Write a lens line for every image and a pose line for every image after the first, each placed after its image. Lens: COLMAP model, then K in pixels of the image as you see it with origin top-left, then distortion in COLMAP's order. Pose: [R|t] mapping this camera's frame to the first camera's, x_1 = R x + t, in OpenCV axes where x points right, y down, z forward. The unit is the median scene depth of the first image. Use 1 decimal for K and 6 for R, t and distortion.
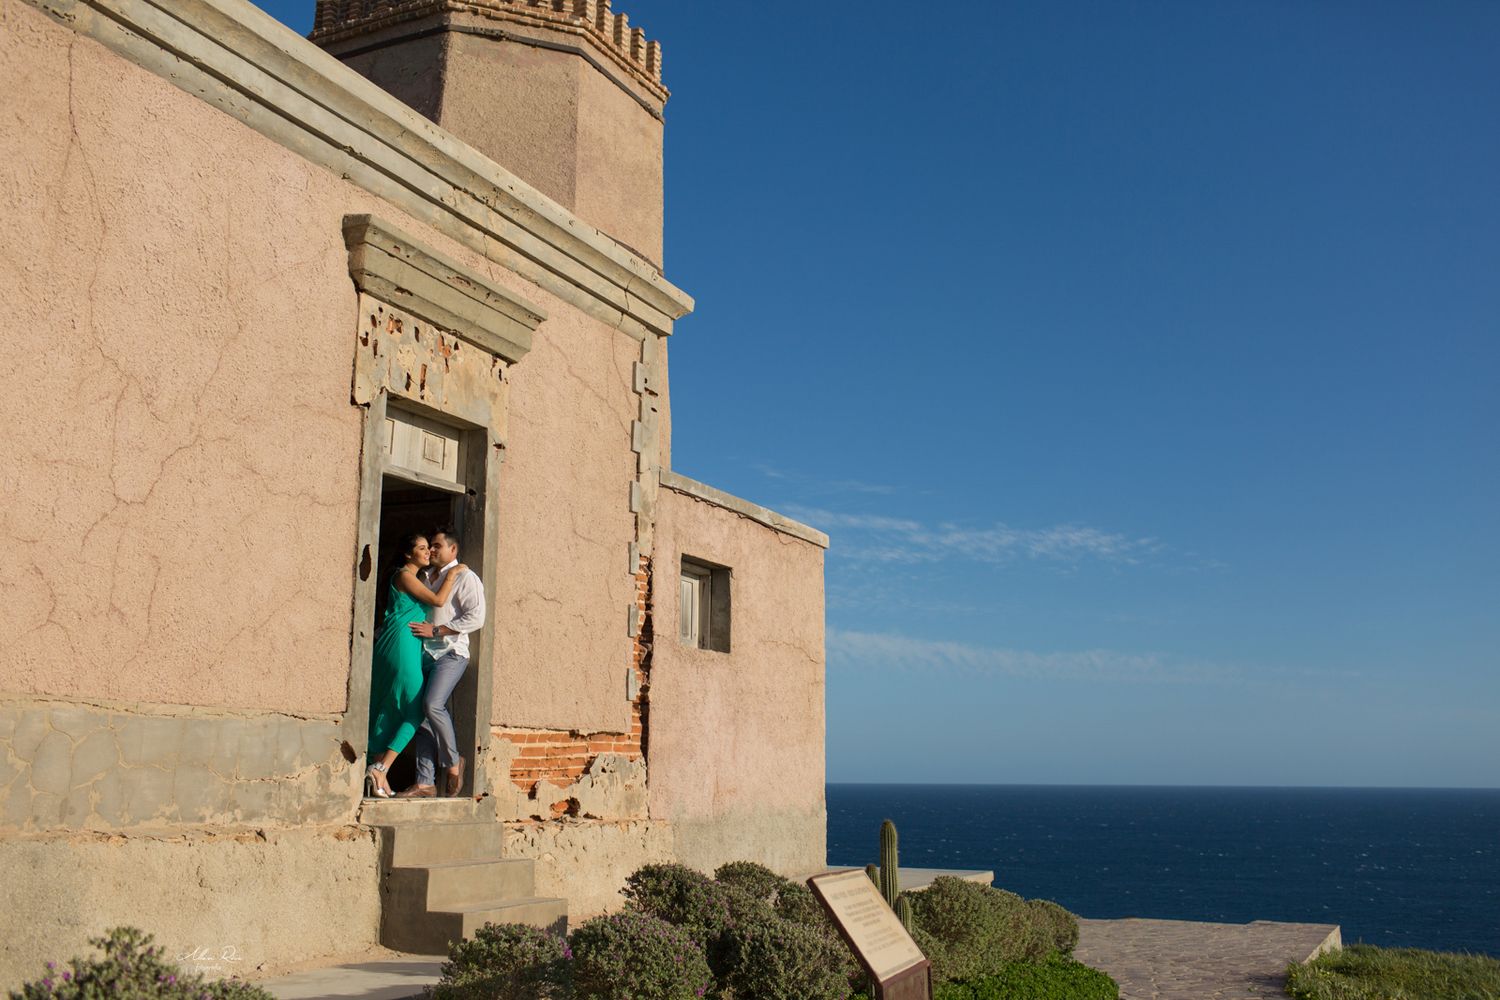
lens RADIAL K [[1481.5, 0, 750.0], [0, 1481.5, 500.0], [0, 0, 1]] dist [0.003784, 0.005556]
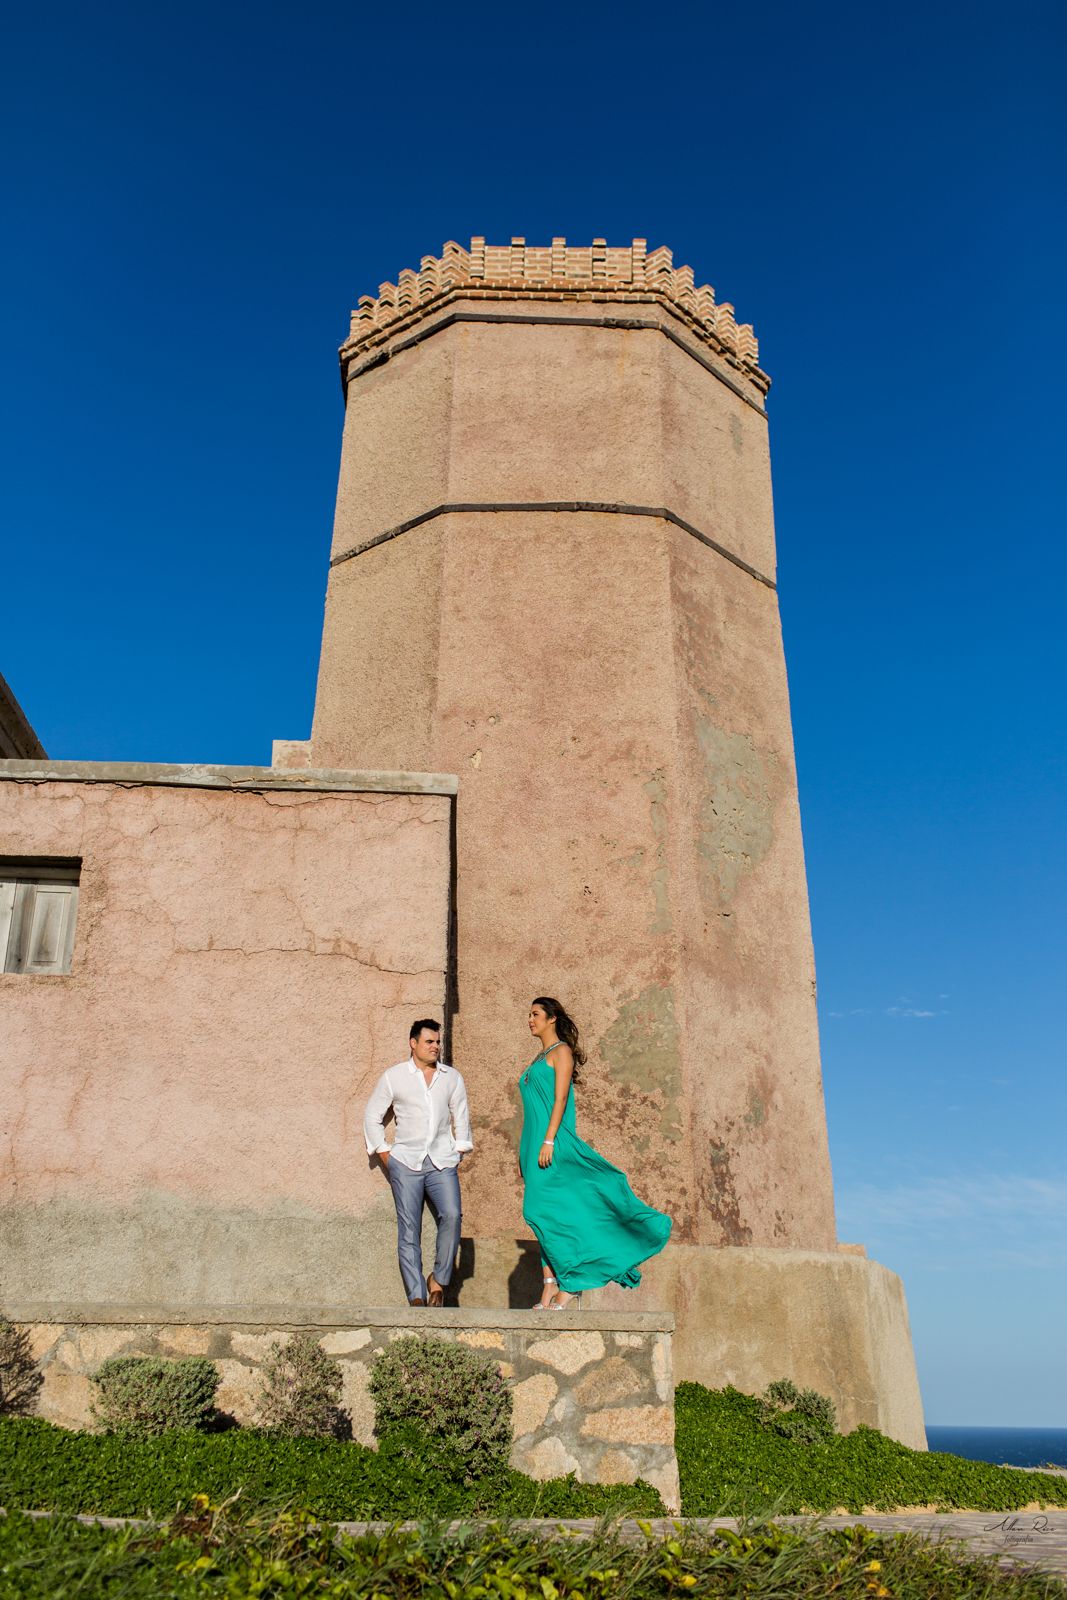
lens RADIAL K [[1580.3, 0, 533.5], [0, 1580.3, 800.0], [0, 0, 1]] dist [0.003784, 0.005556]
pose [[0.447137, -0.315152, -0.837107, 0.564380], [0.147910, 0.949041, -0.278286, 0.203803], [0.882151, 0.000615, 0.470966, 0.645409]]
